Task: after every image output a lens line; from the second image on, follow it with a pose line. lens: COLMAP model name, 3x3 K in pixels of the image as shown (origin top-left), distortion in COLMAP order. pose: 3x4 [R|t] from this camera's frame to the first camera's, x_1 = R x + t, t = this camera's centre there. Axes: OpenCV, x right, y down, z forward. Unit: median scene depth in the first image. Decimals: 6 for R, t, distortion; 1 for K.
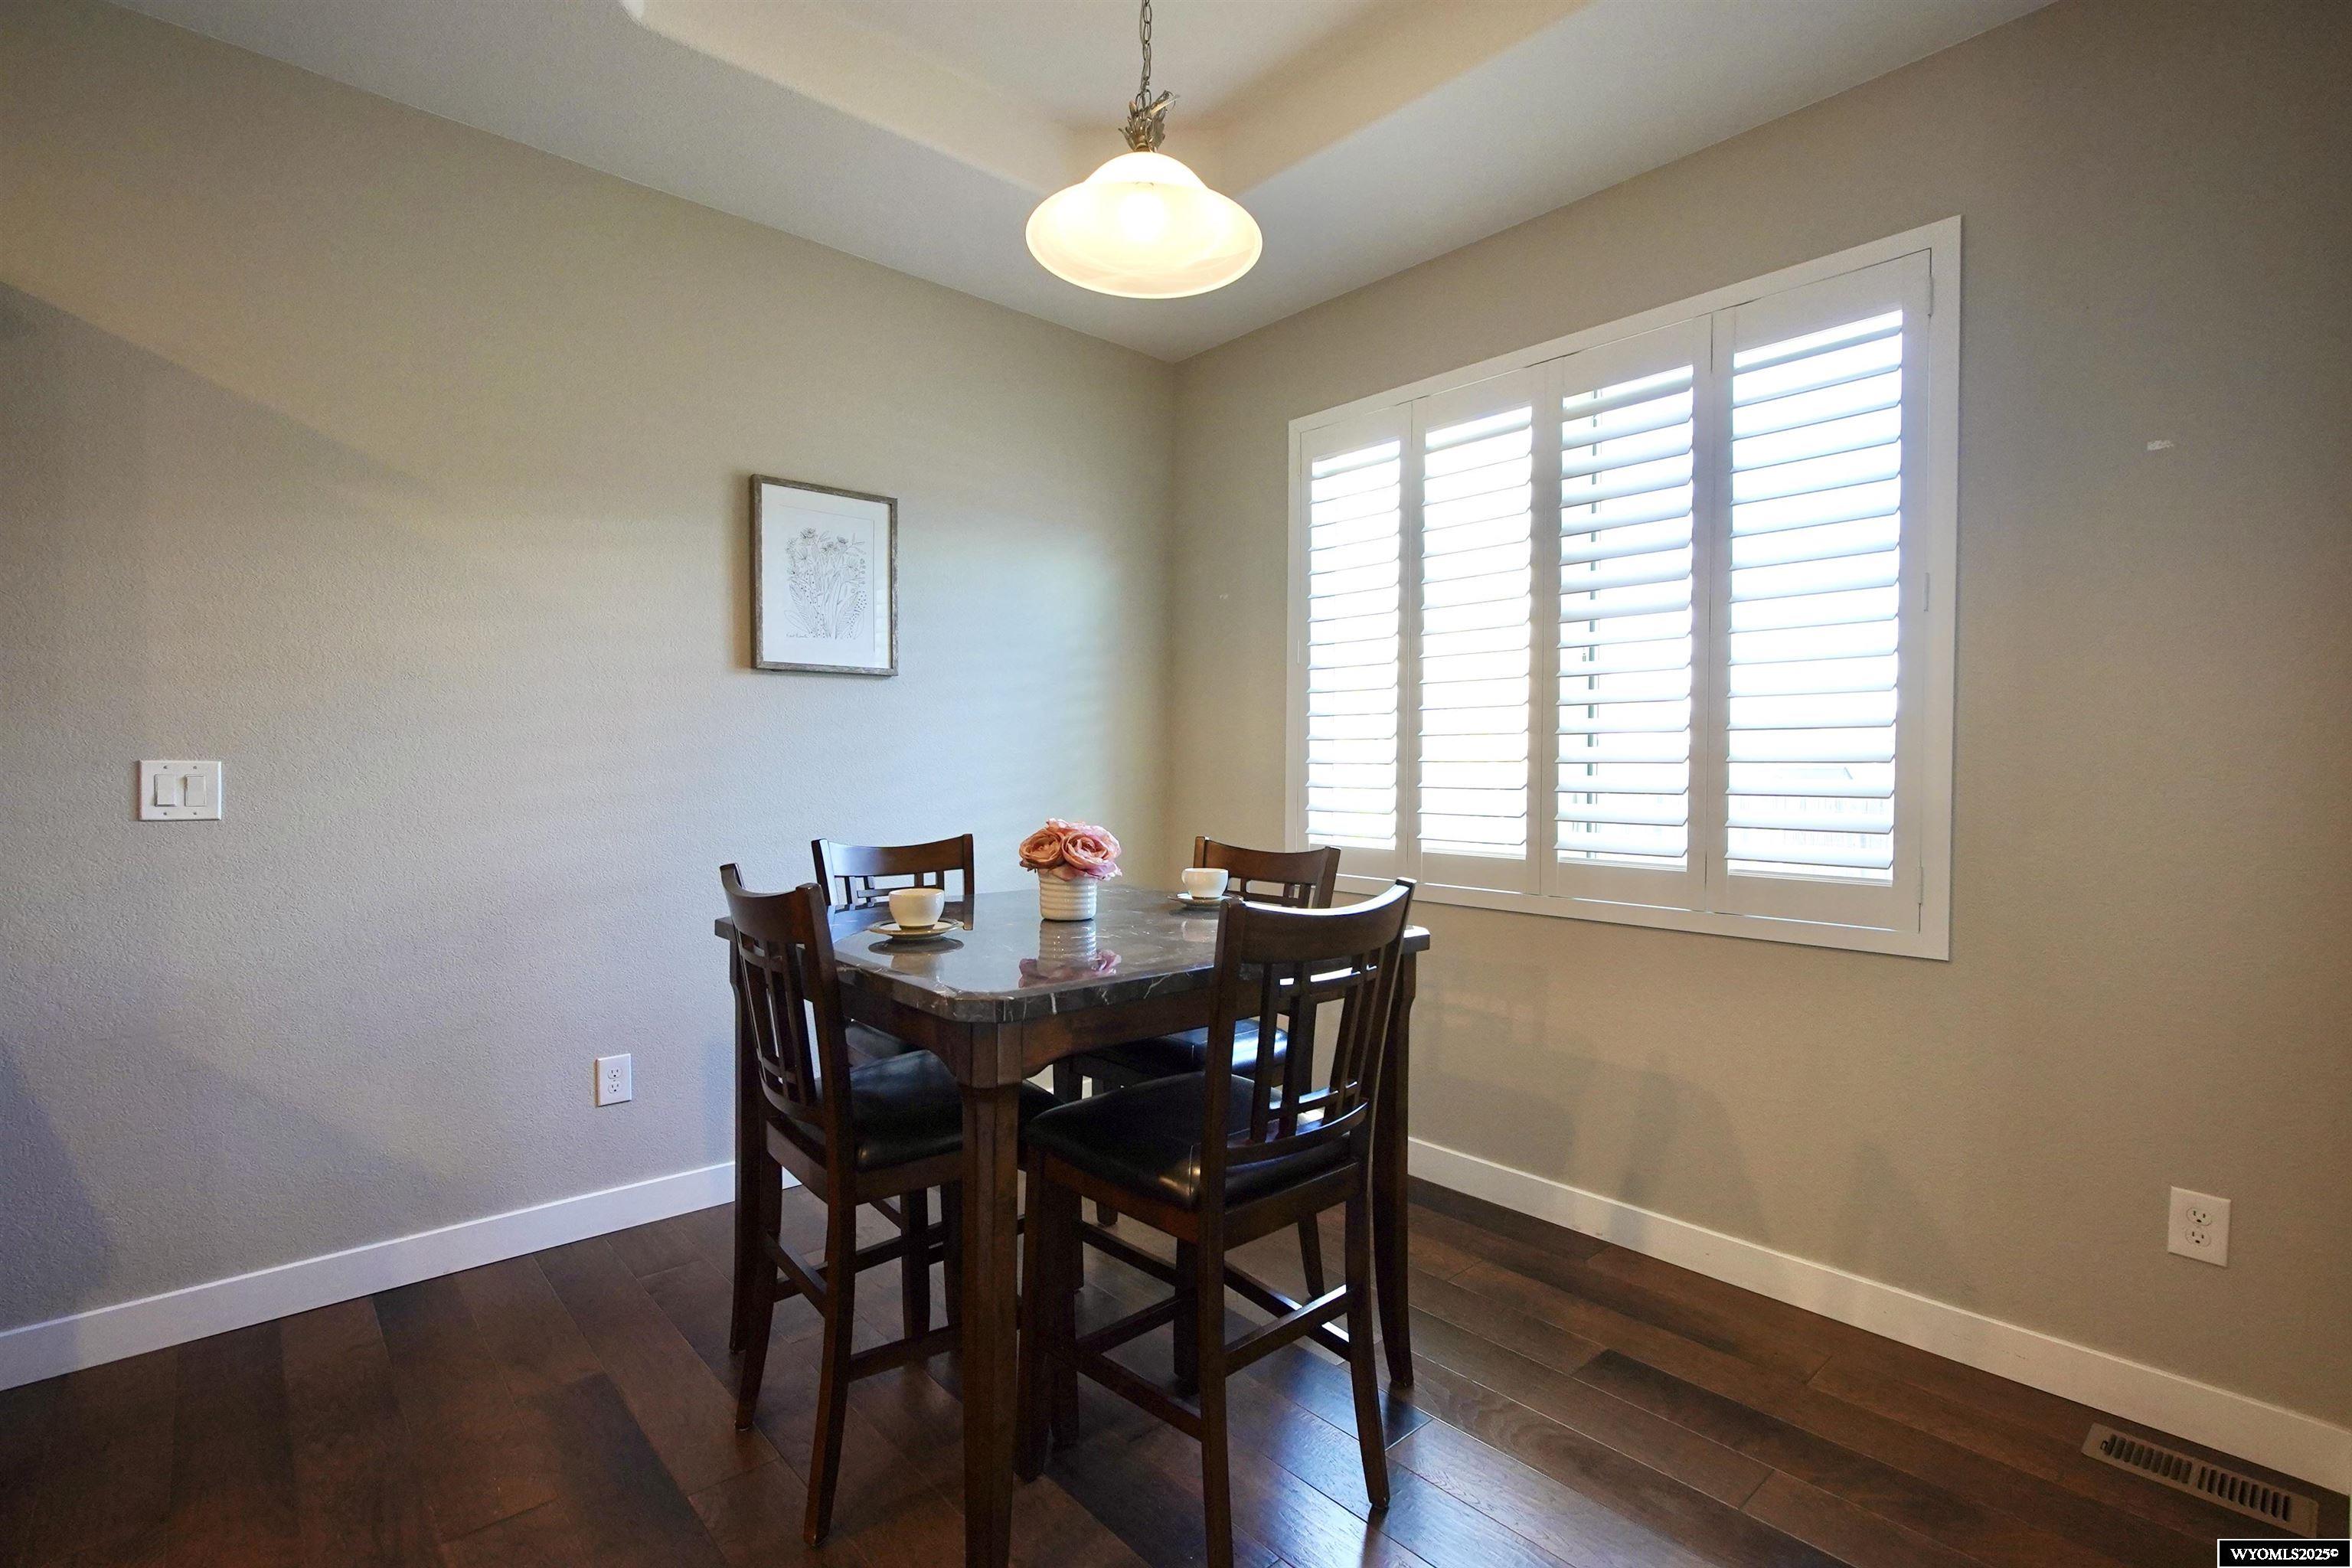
lens RADIAL K [[1084.0, 0, 1168.9], [0, 1084.0, 785.5], [0, 0, 1]] dist [-0.020874, 0.009667]
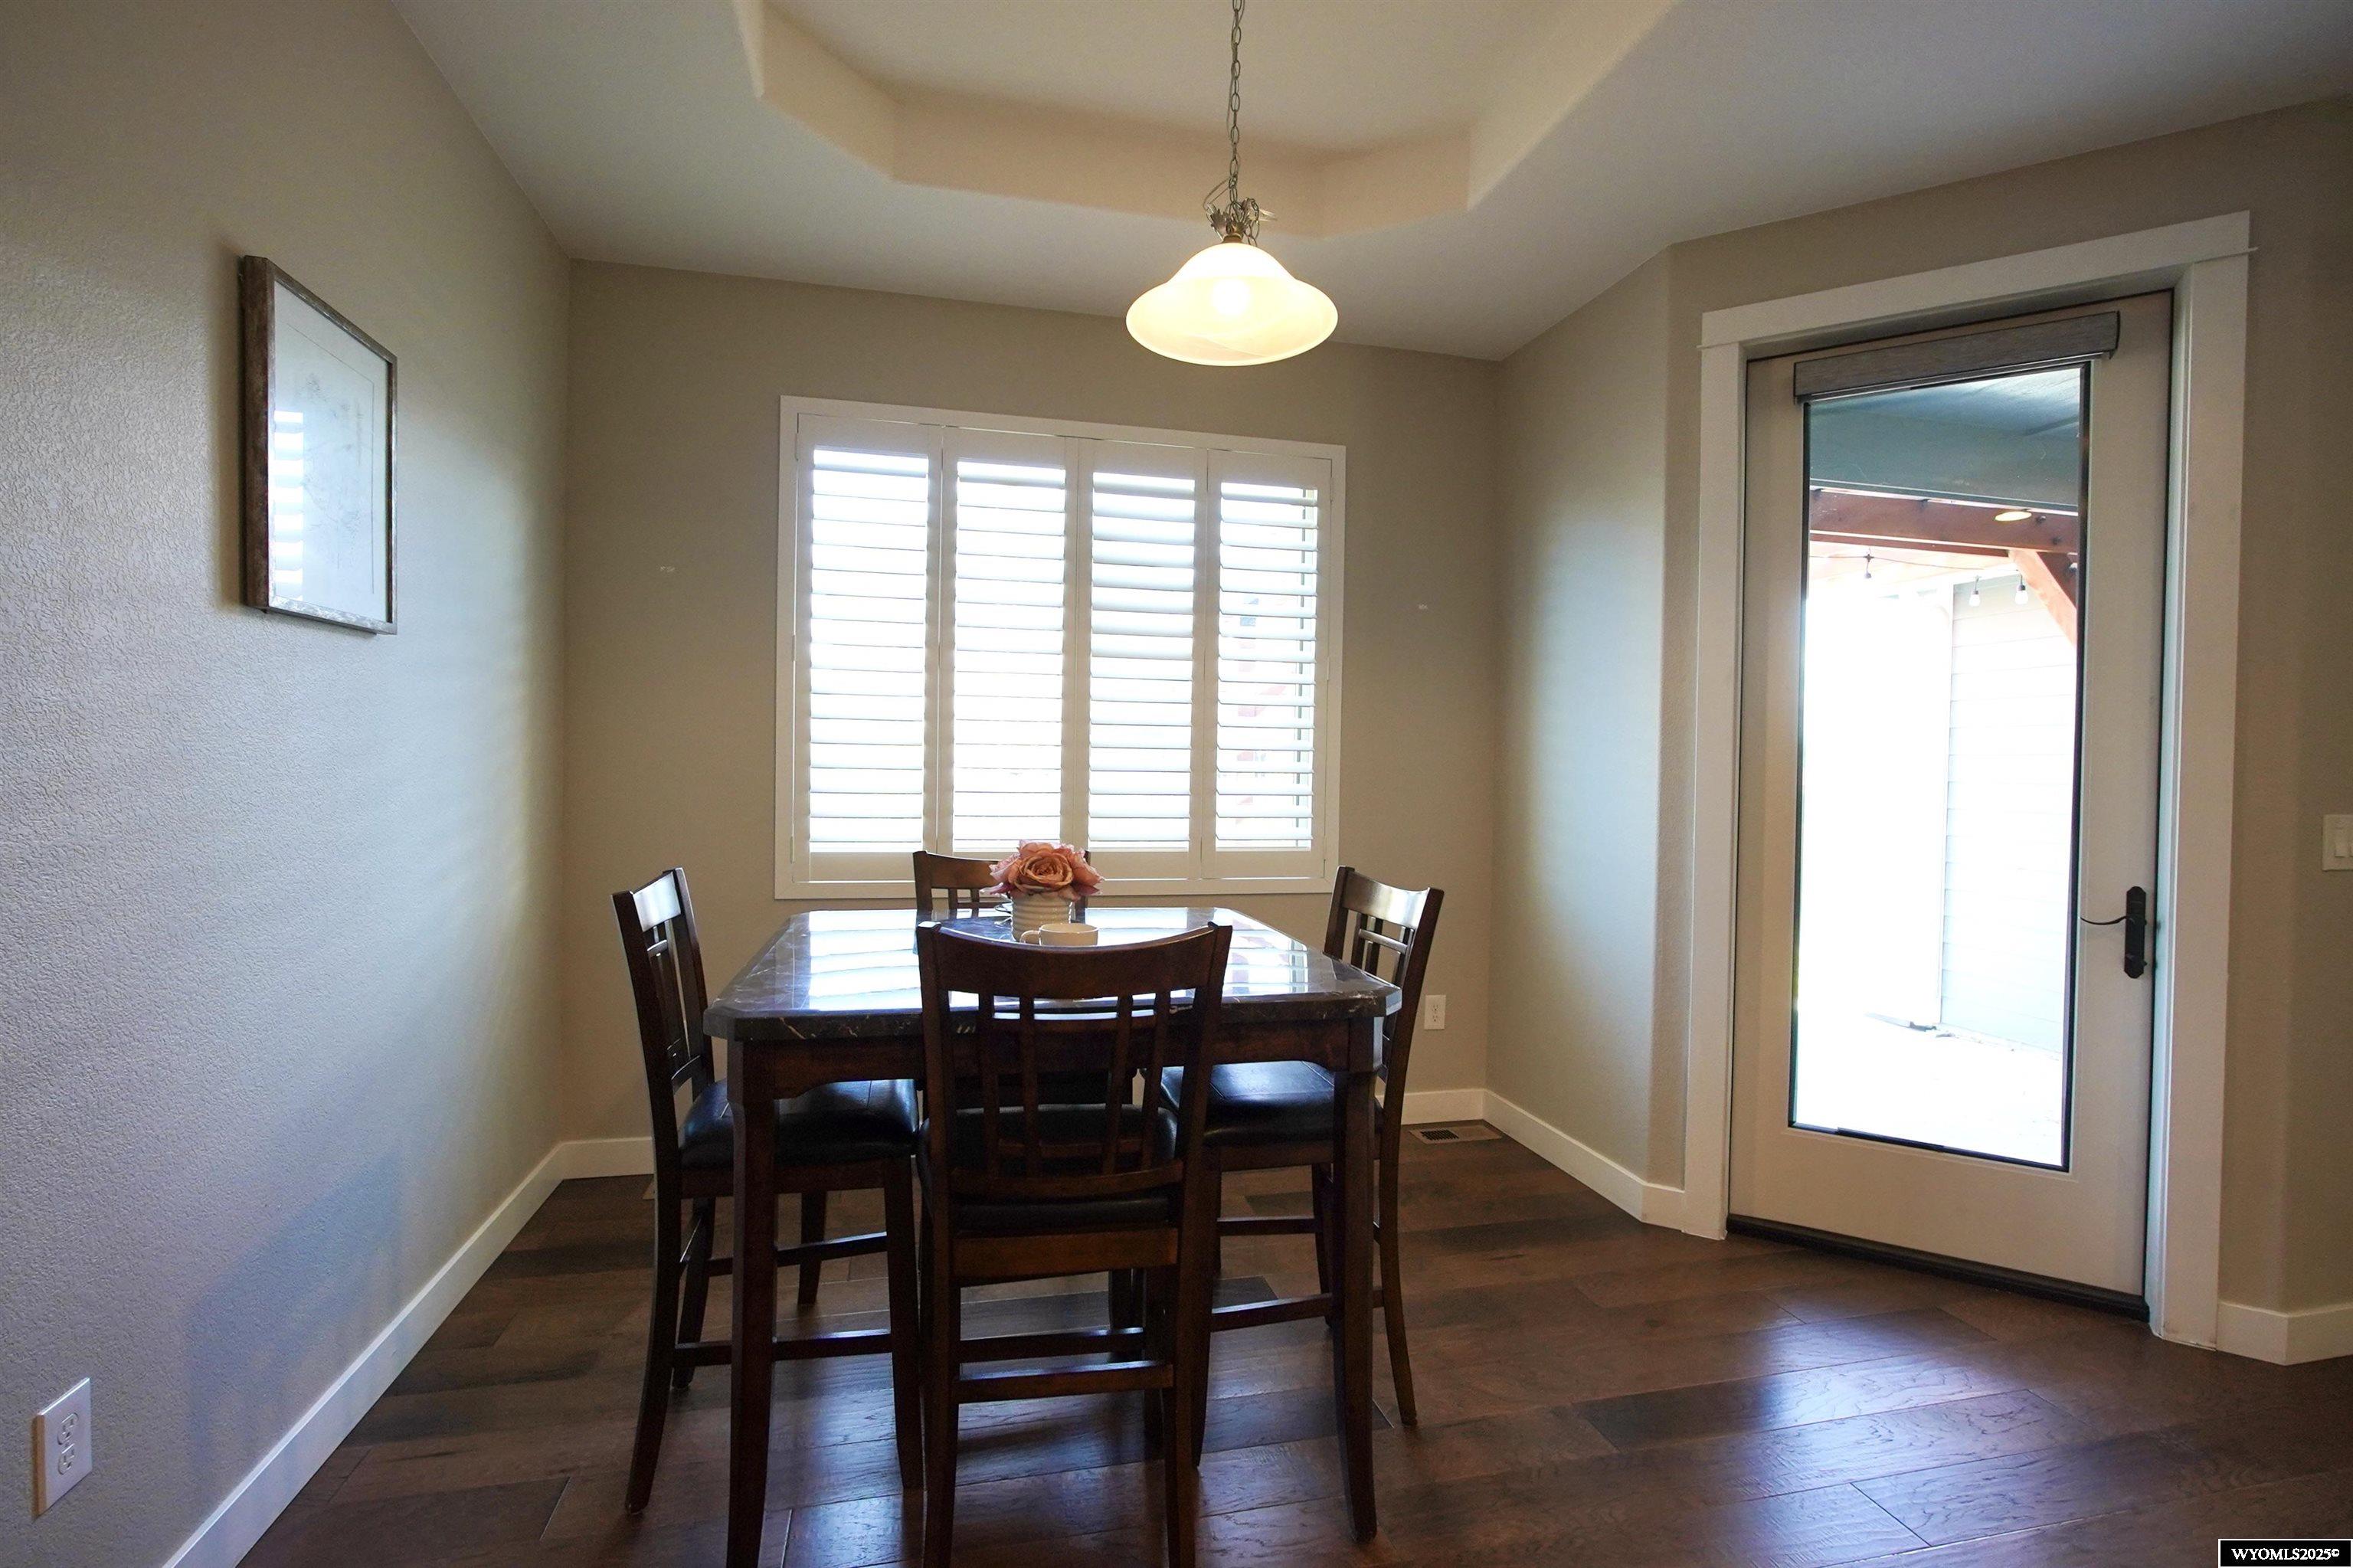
lens RADIAL K [[1084.5, 0, 1180.6], [0, 1084.5, 793.1], [0, 0, 1]] dist [-0.020874, 0.009667]
pose [[0.470865, -0.022646, 0.881915, -0.699812], [0.001846, 0.999694, 0.024684, -0.027382], [-0.882203, -0.009995, 0.470762, 0.341817]]
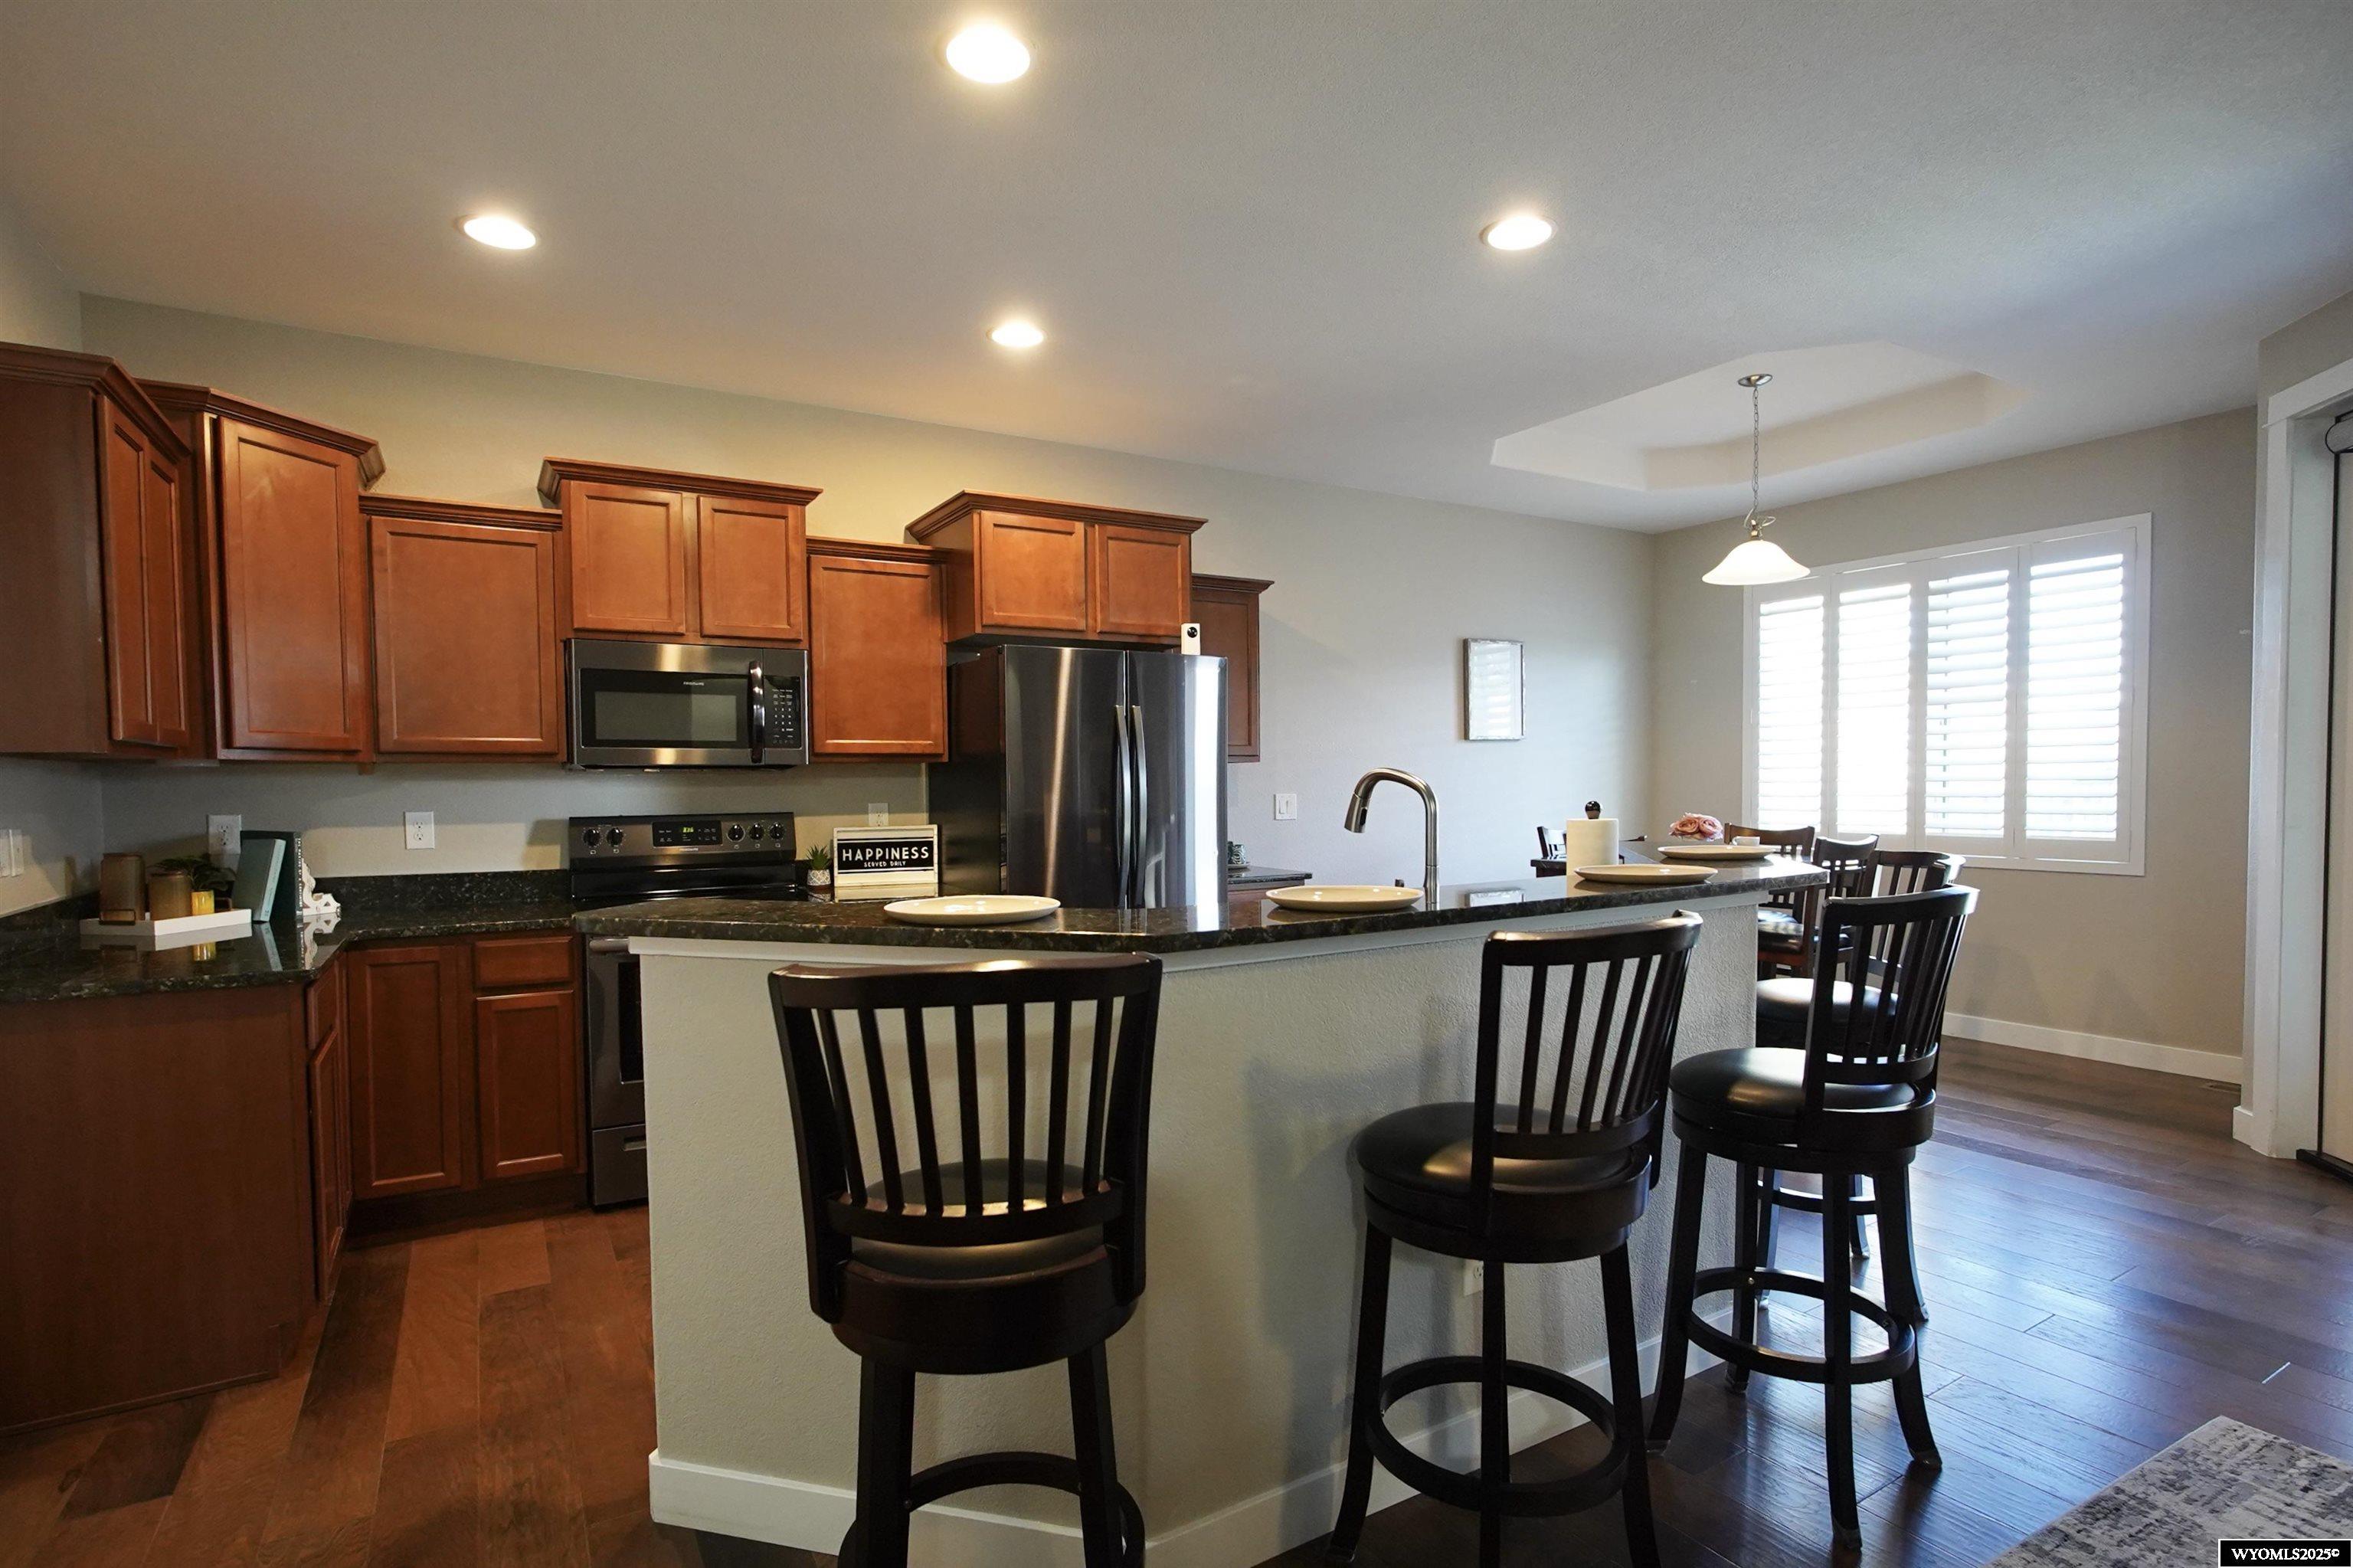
lens RADIAL K [[1156.6, 0, 1168.1], [0, 1156.6, 829.3], [0, 0, 1]] dist [-0.016945, 0.004089]
pose [[0.982199, -0.012437, -0.187430, -0.563172], [0.017626, 0.999505, 0.026043, -0.012829], [0.187013, -0.028883, 0.981933, -1.209724]]
